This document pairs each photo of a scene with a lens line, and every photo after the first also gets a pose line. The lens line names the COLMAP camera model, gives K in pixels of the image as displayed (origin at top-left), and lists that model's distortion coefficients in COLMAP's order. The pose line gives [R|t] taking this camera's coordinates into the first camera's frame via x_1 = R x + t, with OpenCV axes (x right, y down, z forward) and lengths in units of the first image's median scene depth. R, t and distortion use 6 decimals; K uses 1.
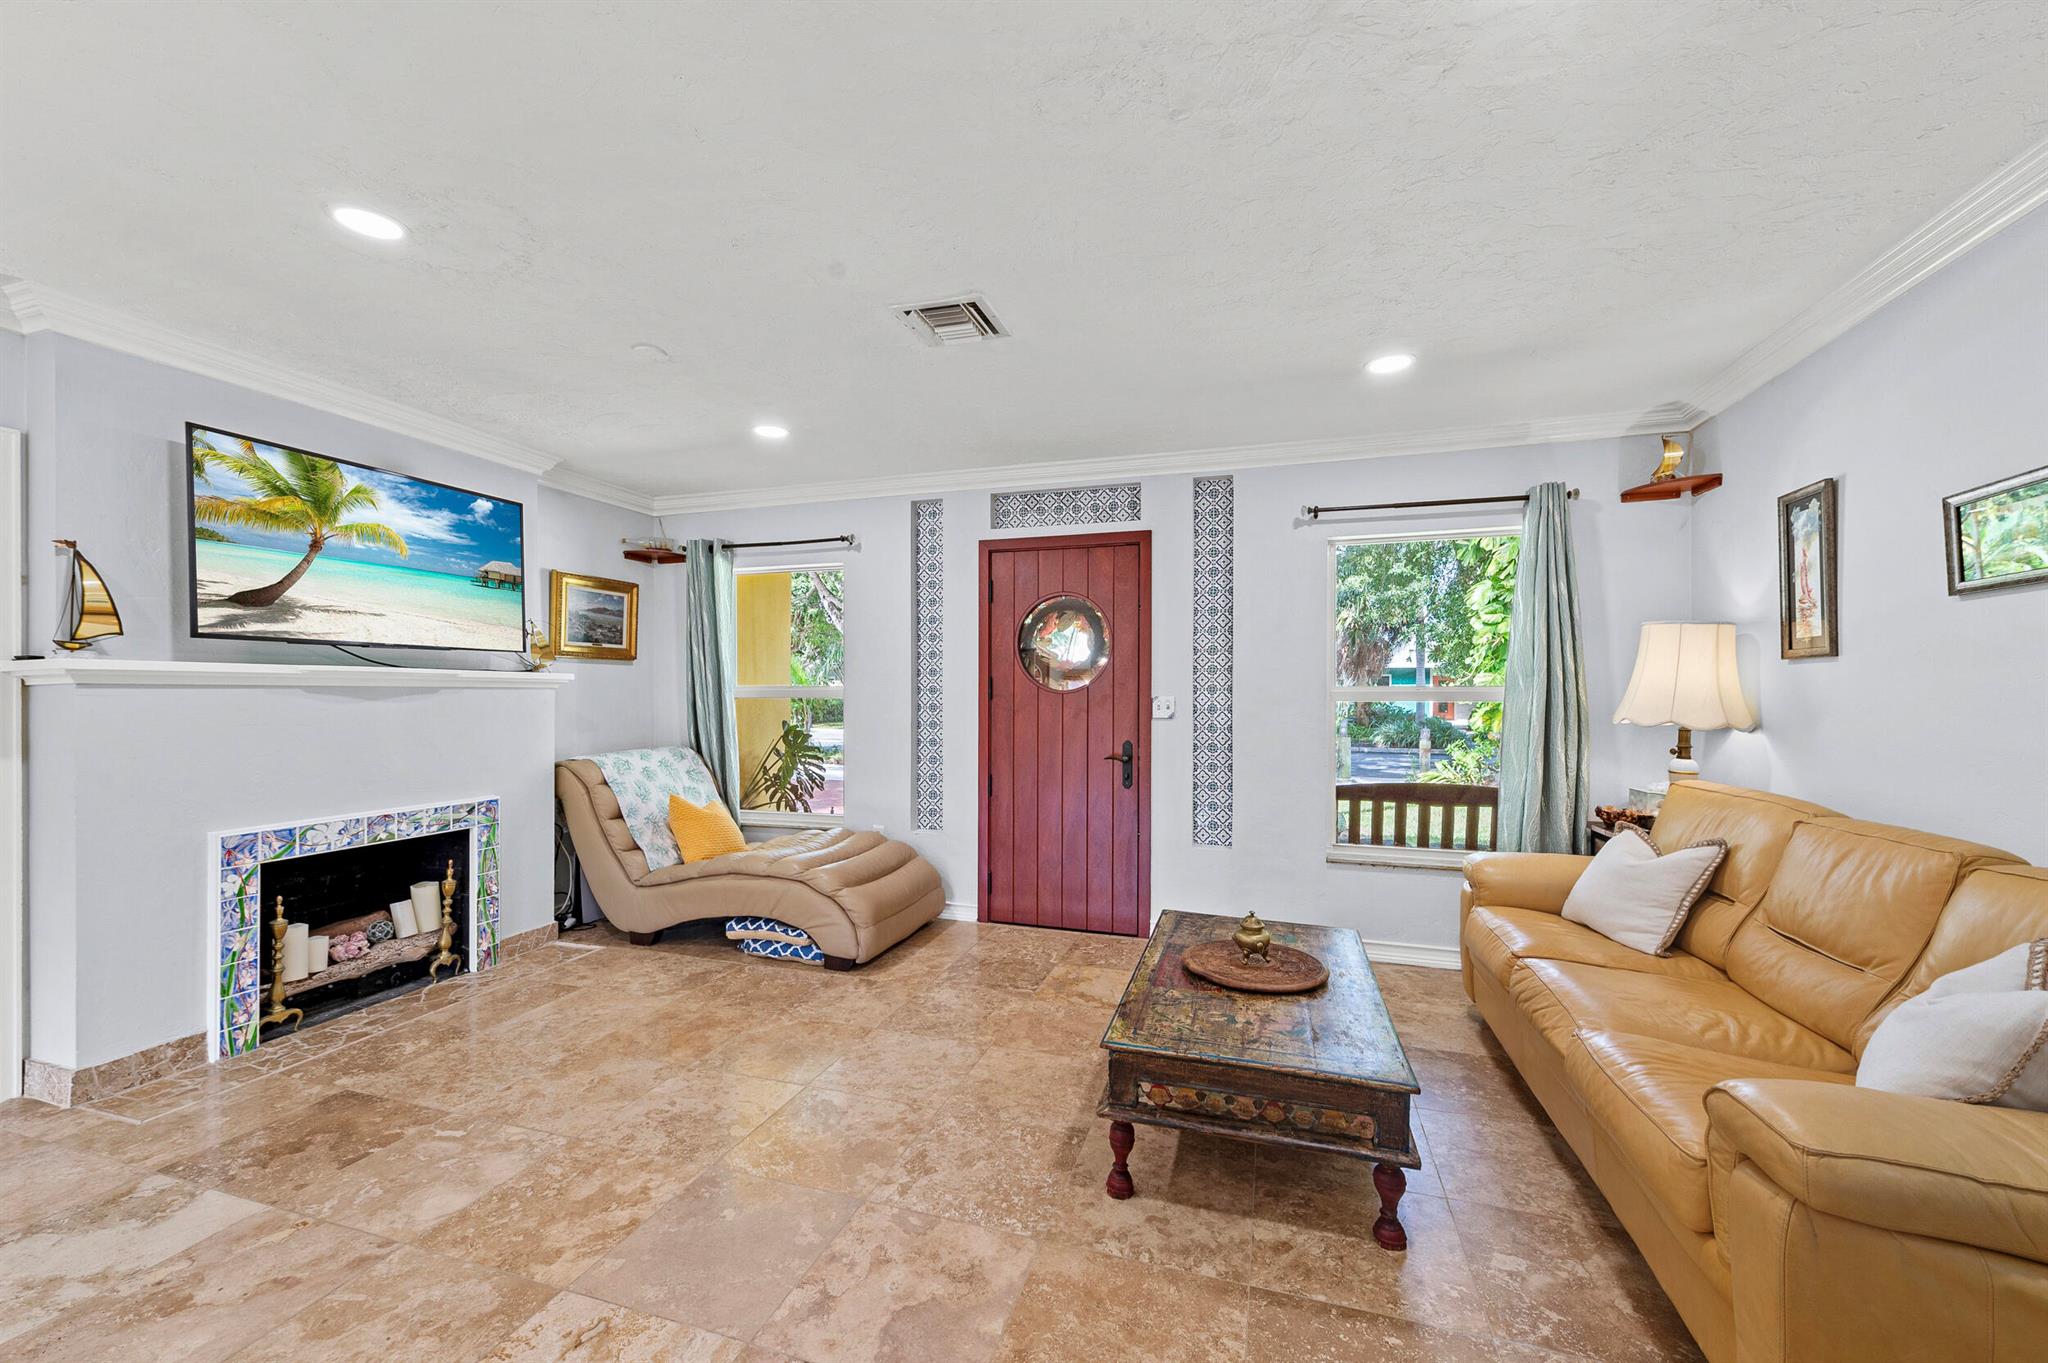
lens RADIAL K [[818.2, 0, 1017.5], [0, 818.2, 697.1], [0, 0, 1]] dist [0.012023, -0.002982]
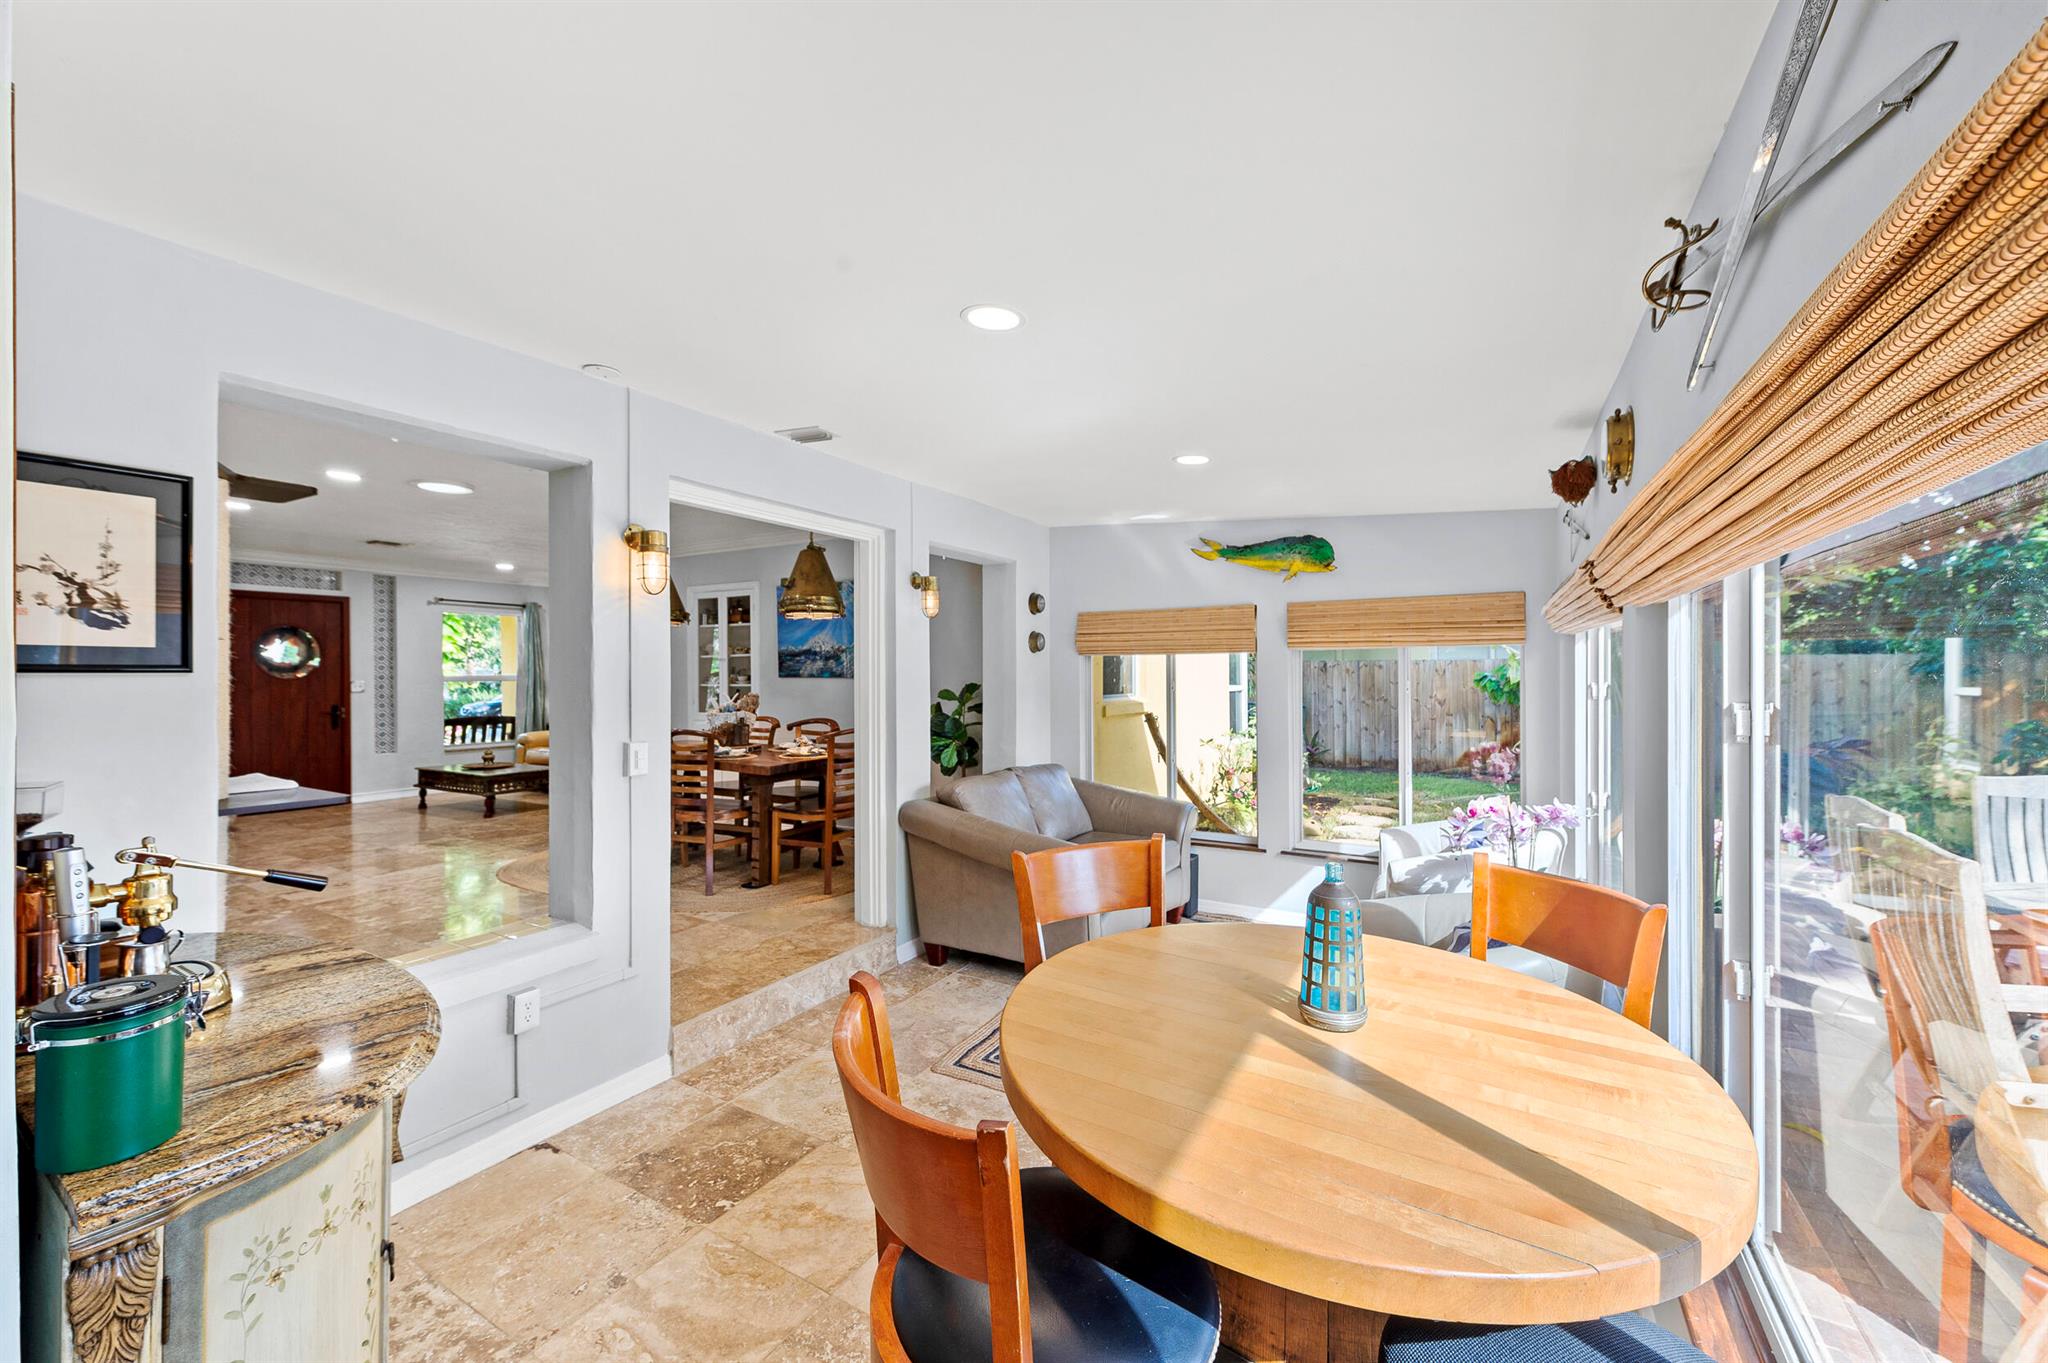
lens RADIAL K [[818.2, 0, 1021.5], [0, 818.2, 676.4], [0, 0, 1]] dist [0.012023, -0.002982]
pose [[0.218962, -0.008360, 0.975698, -1.412663], [0.000435, 0.999964, 0.008470, -0.028495], [-0.975733, -0.001430, 0.218958, -1.011329]]
